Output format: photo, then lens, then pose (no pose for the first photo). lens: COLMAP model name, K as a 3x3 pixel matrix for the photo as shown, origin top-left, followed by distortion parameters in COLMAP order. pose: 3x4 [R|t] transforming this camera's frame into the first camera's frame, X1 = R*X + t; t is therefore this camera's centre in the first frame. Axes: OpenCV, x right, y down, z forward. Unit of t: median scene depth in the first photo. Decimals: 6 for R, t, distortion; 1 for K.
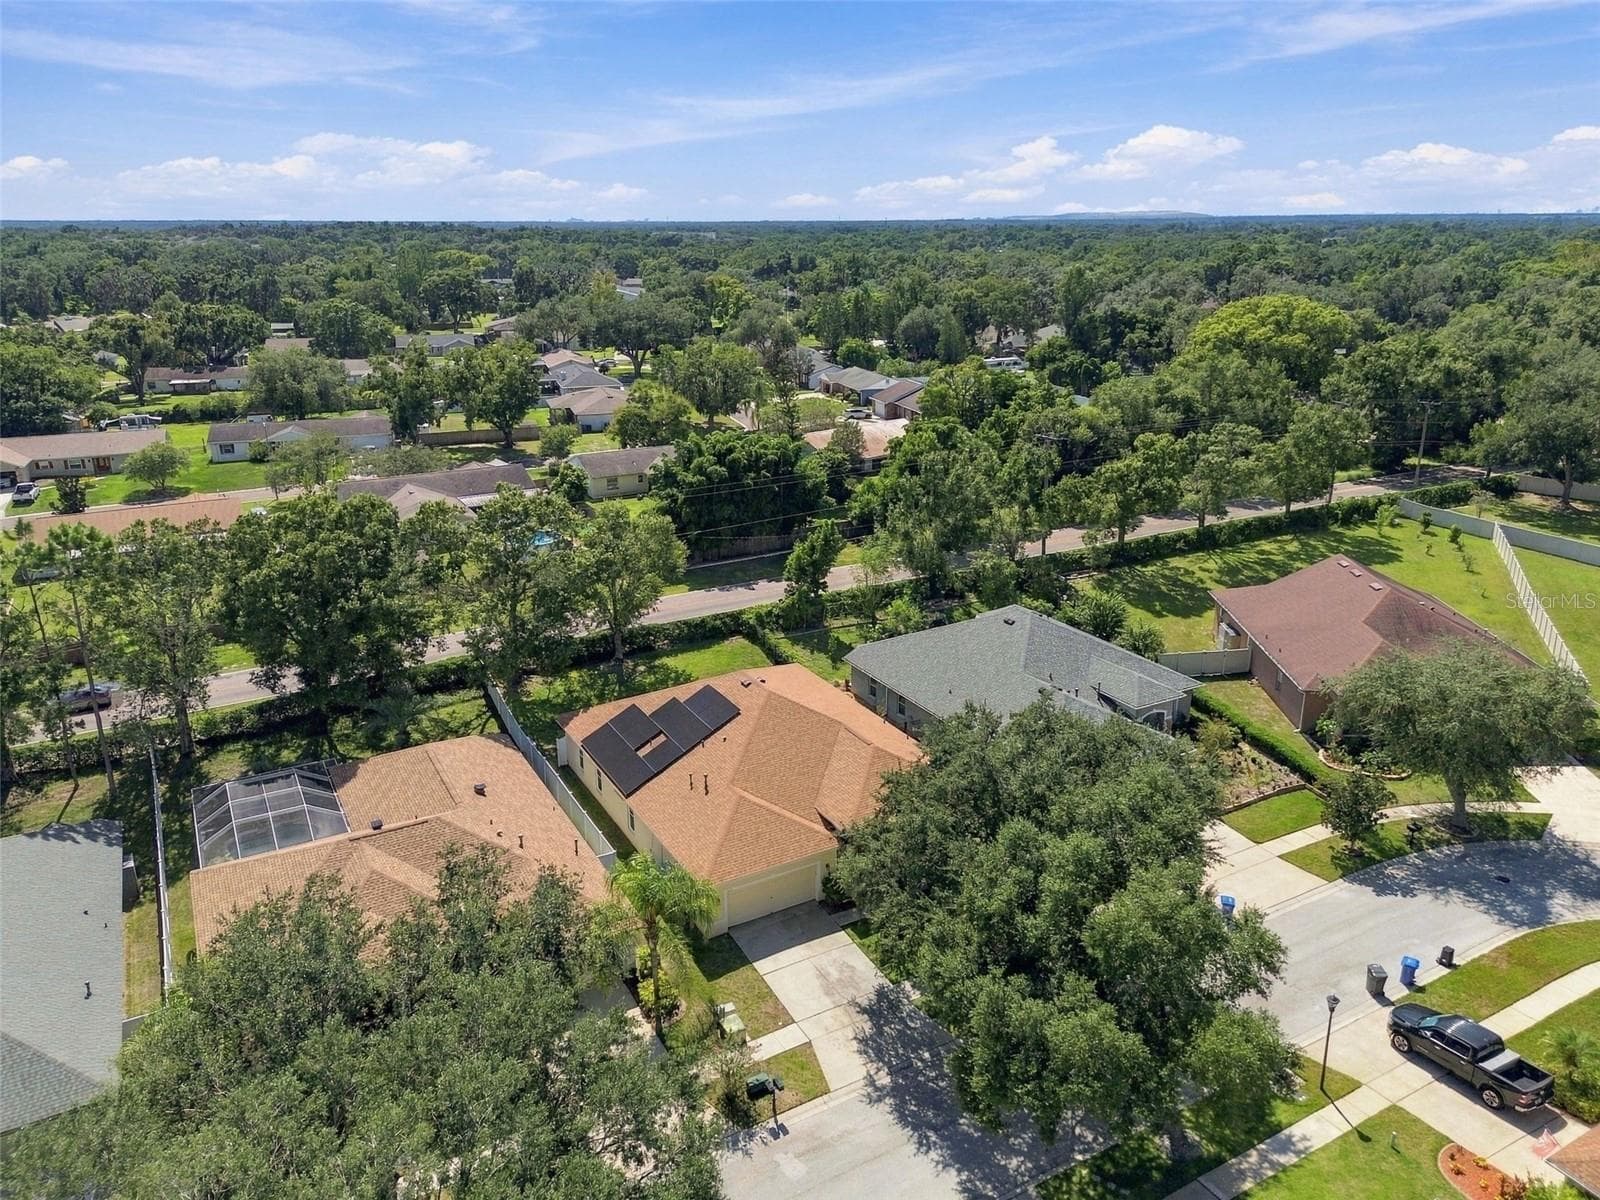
lens RADIAL K [[1132.6, 0, 803.2], [0, 1132.6, 601.8], [0, 0, 1]] dist [0.074507, -0.073457]
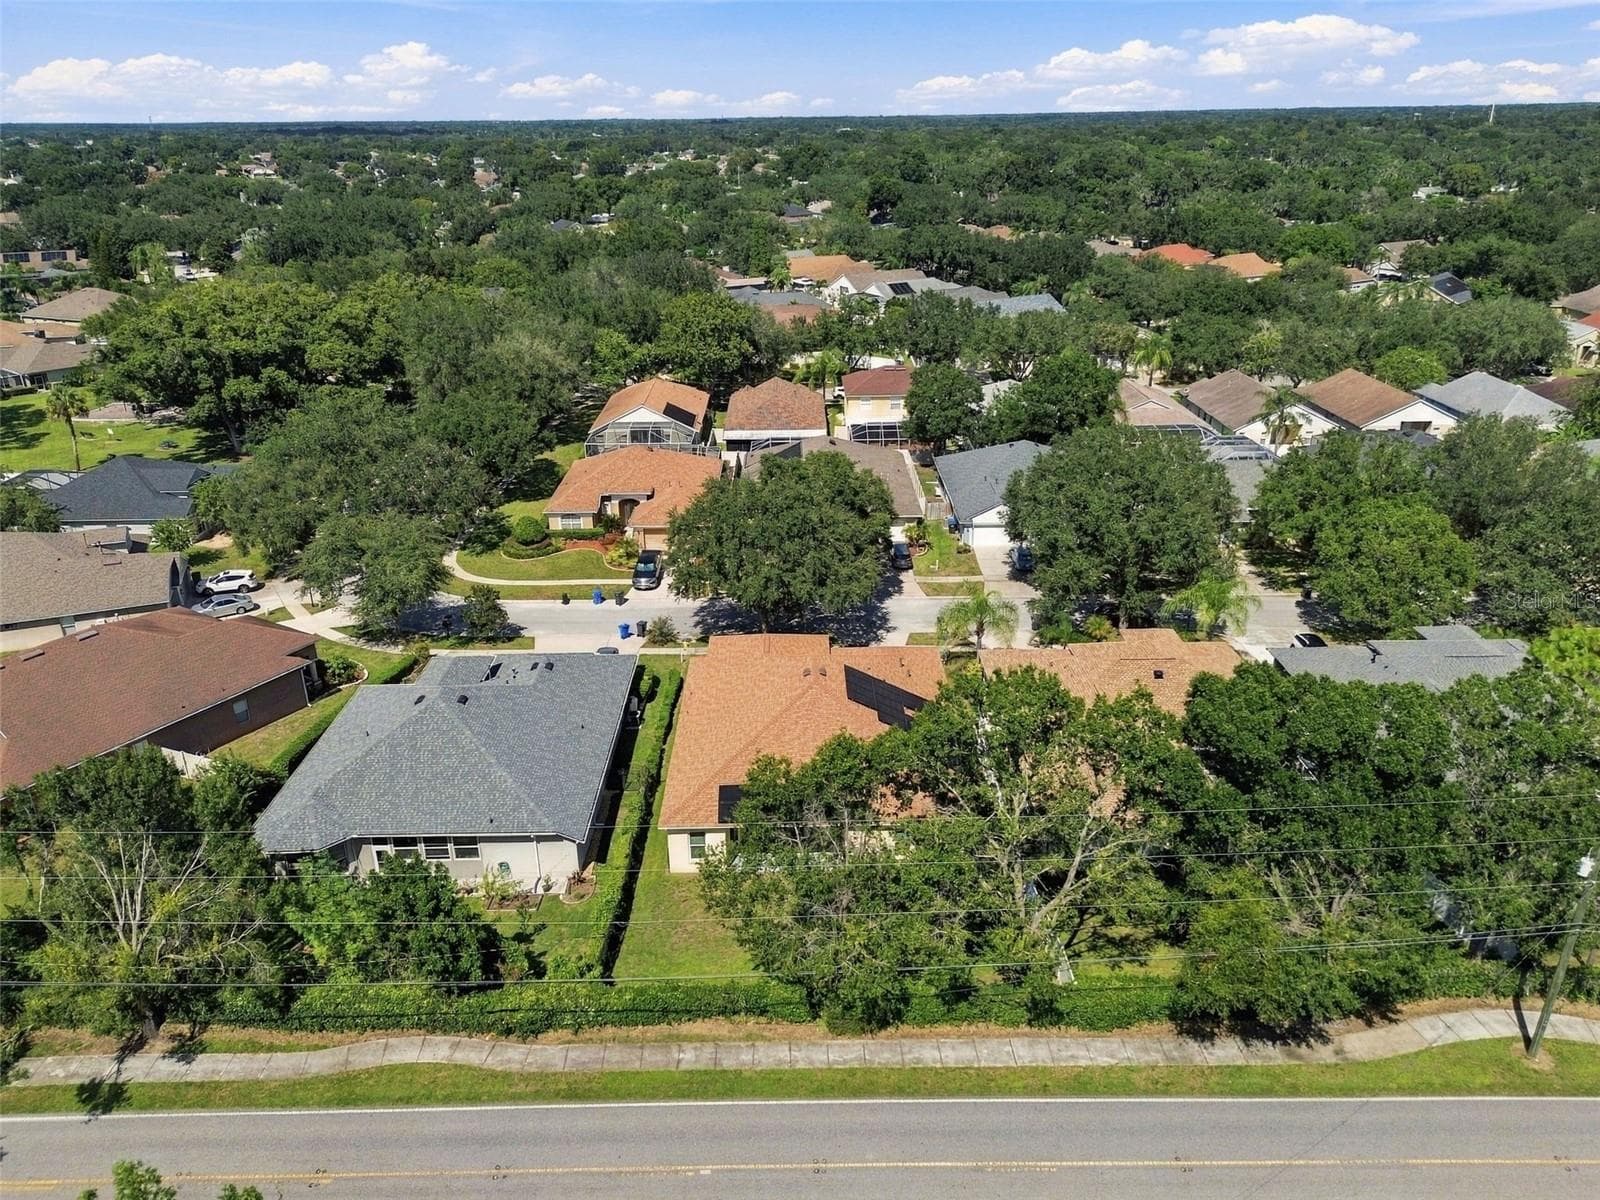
lens RADIAL K [[1132.6, 0, 803.2], [0, 1132.6, 601.8], [0, 0, 1]] dist [0.074507, -0.073457]
pose [[-0.876326, -0.173520, 0.449380, -0.476215], [0.170477, 0.760790, 0.626208, -0.611942], [-0.450544, 0.625372, -0.637119, 1.592031]]
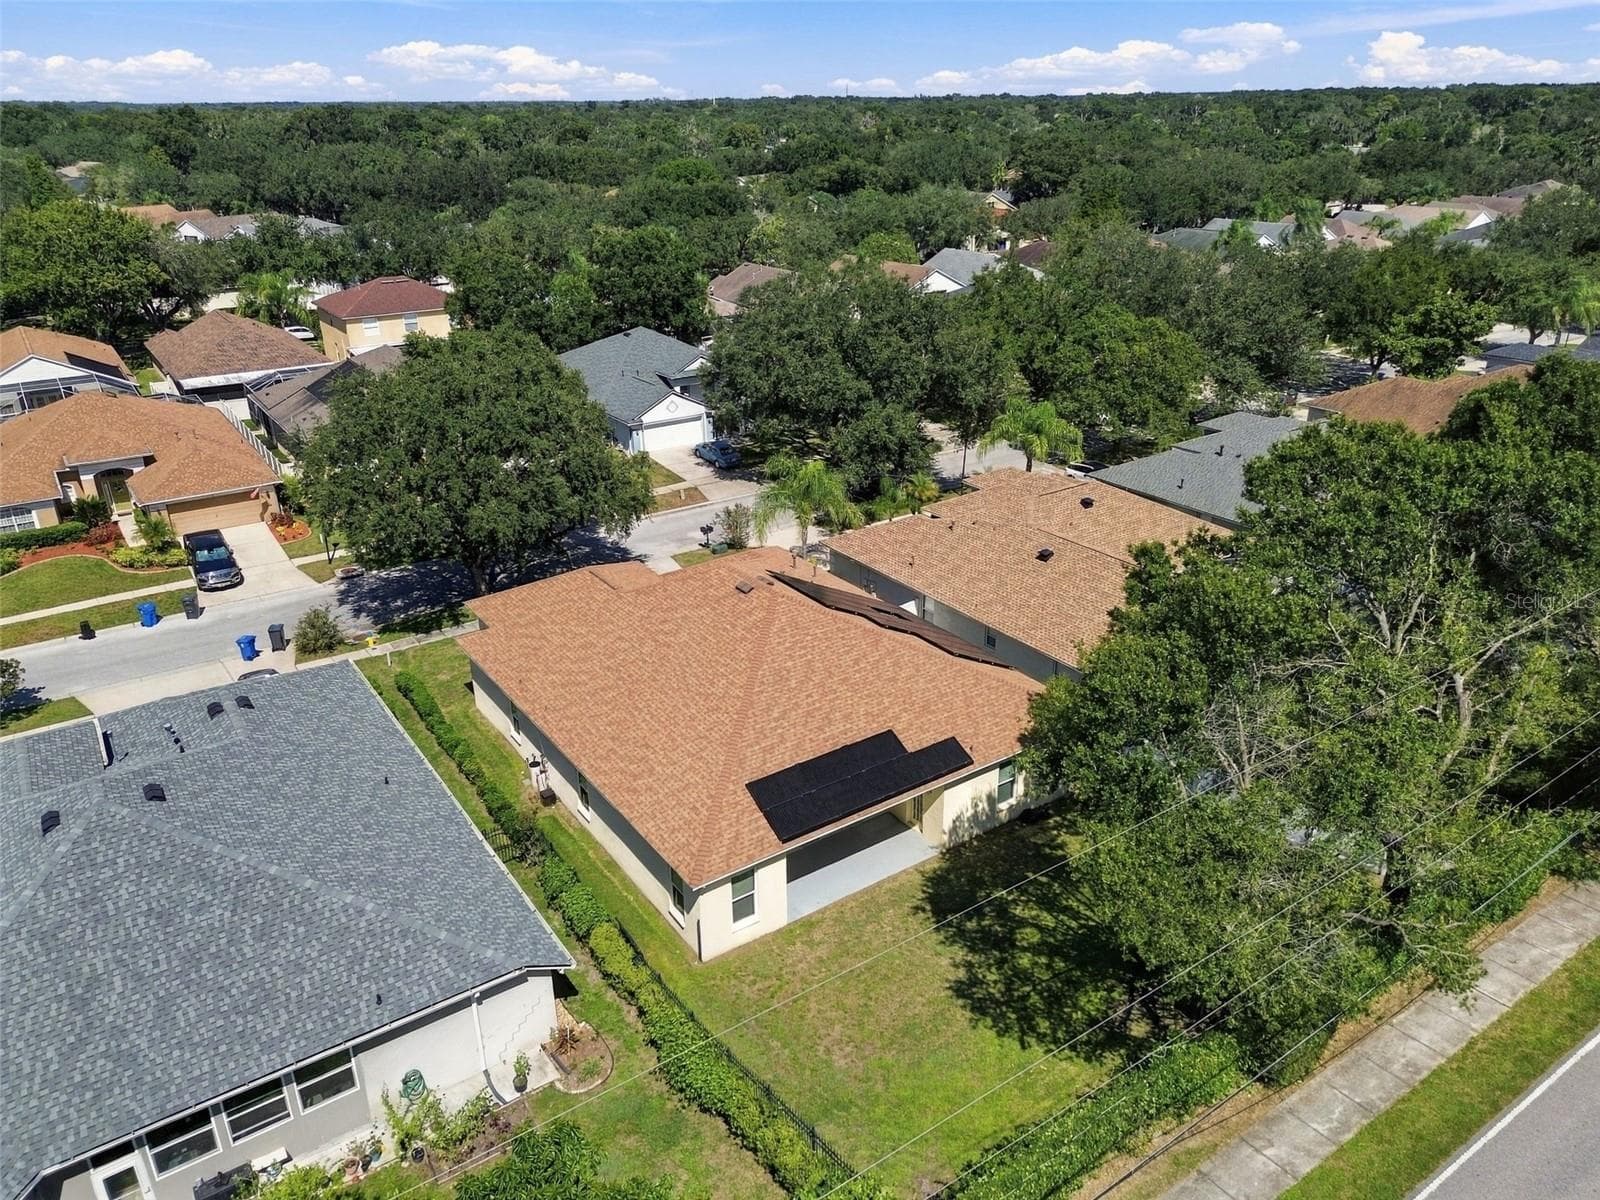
lens RADIAL K [[1132.6, 0, 803.2], [0, 1132.6, 601.8], [0, 0, 1]] dist [0.074507, -0.073457]
pose [[-0.995709, 0.052364, -0.076302, -0.021018], [-0.012830, 0.738437, 0.674200, -0.356570], [0.091648, 0.672286, -0.734597, 1.465088]]
